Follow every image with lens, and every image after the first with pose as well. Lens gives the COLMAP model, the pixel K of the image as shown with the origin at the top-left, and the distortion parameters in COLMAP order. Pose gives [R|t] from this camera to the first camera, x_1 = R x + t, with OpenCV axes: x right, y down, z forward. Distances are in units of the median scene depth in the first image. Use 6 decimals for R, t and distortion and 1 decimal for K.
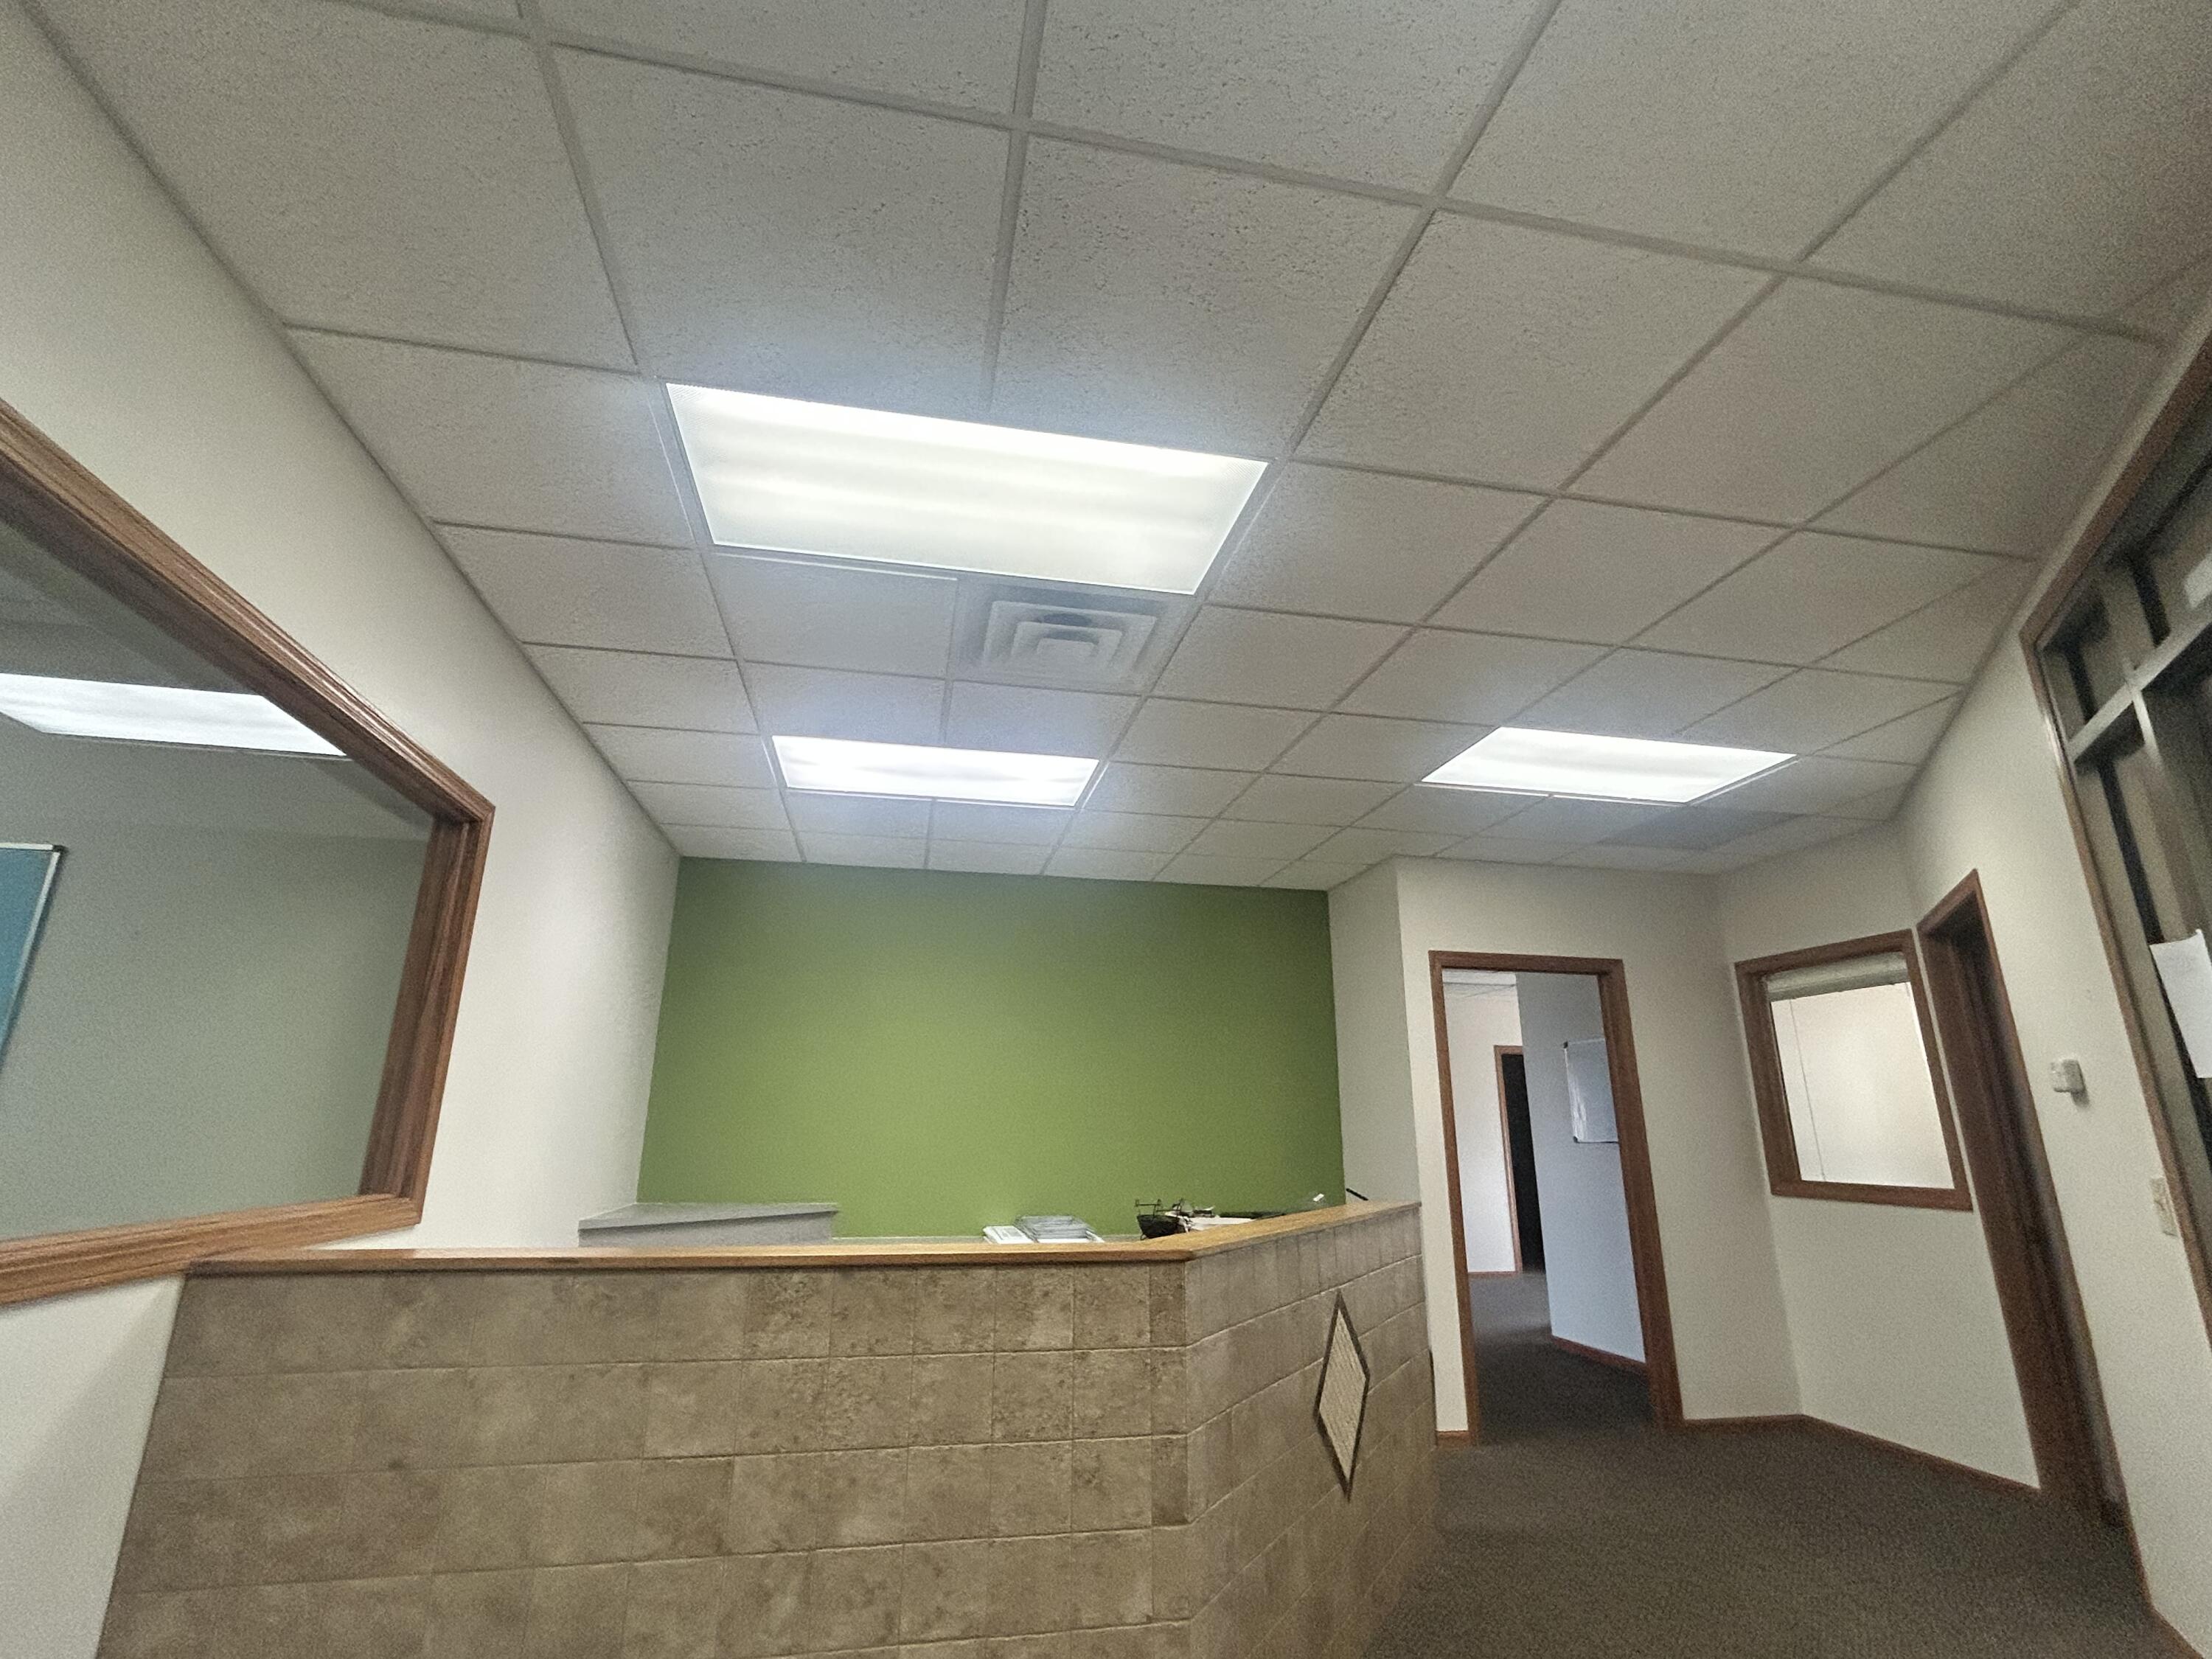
lens RADIAL K [[1022.0, 0, 1101.1], [0, 1022.0, 827.1], [0, 0, 1]] dist [-0.001302, -0.000143]
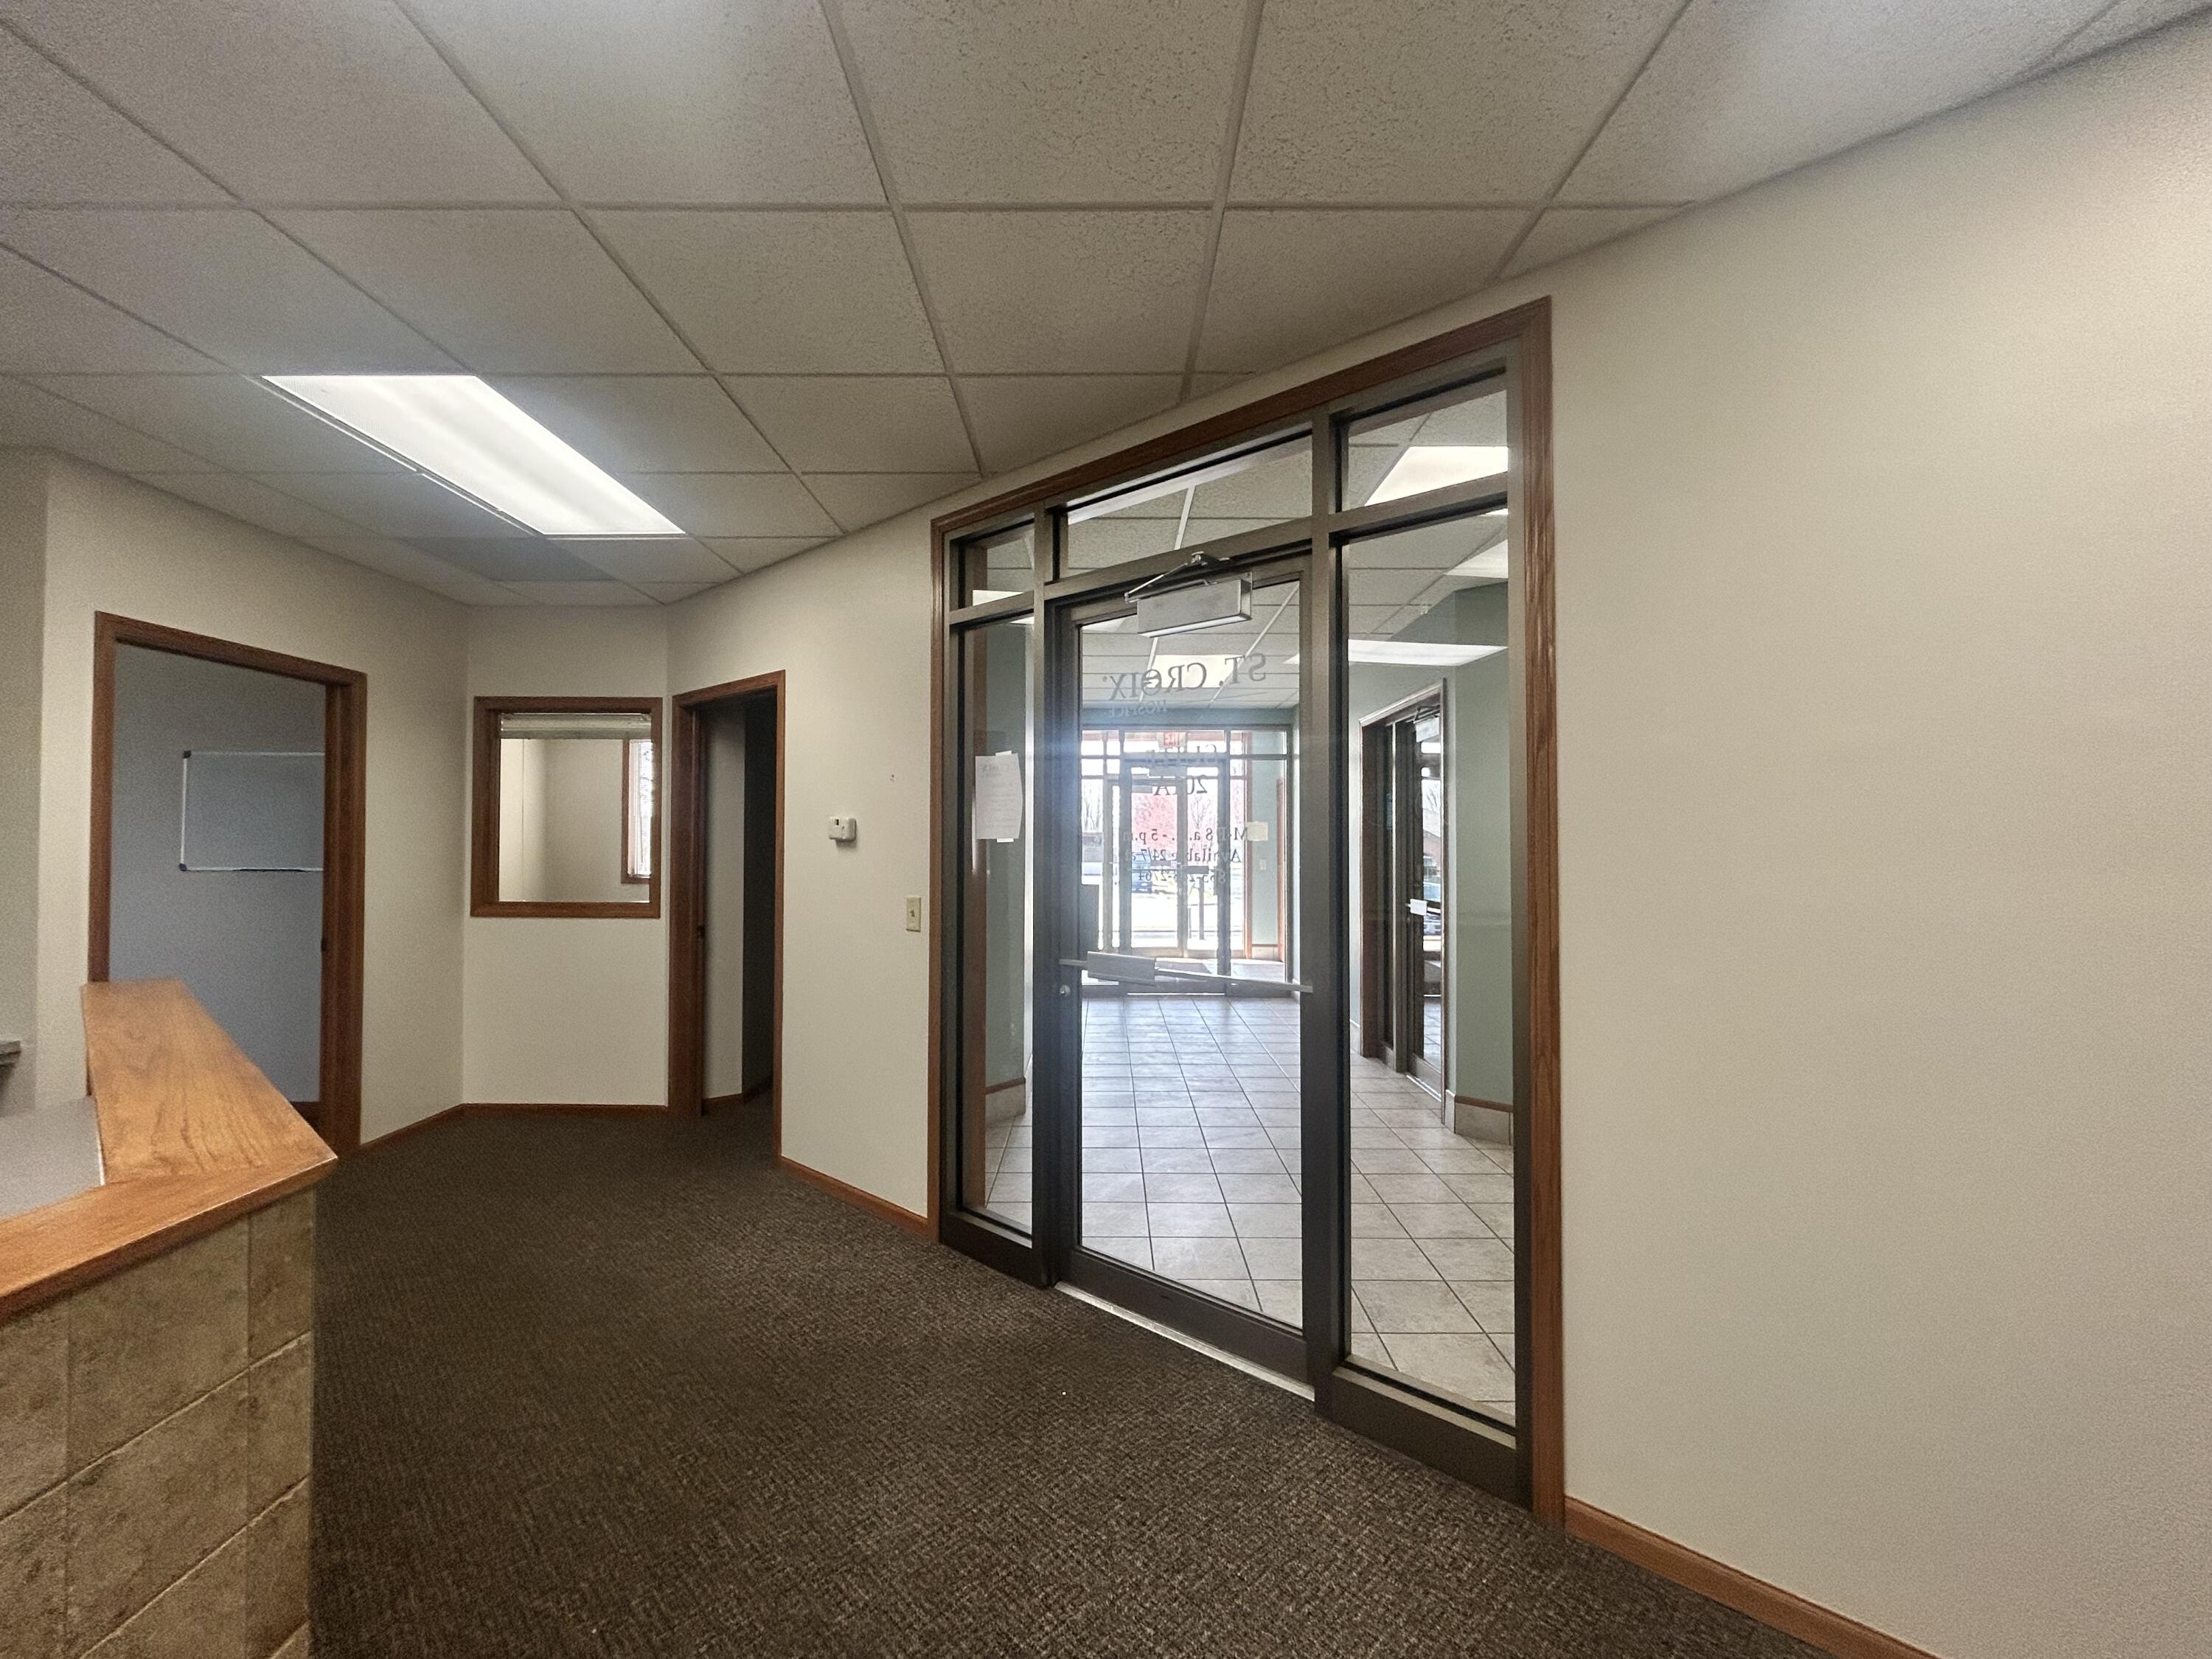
lens RADIAL K [[898.1, 0, 1101.5], [0, 898.1, 830.8], [0, 0, 1]] dist [0.001590, 0.000327]
pose [[0.206772, 0.005507, 0.978374, -0.134911], [-0.279932, 0.958513, 0.053767, 0.049206], [-0.937488, -0.284996, 0.199735, 0.262160]]
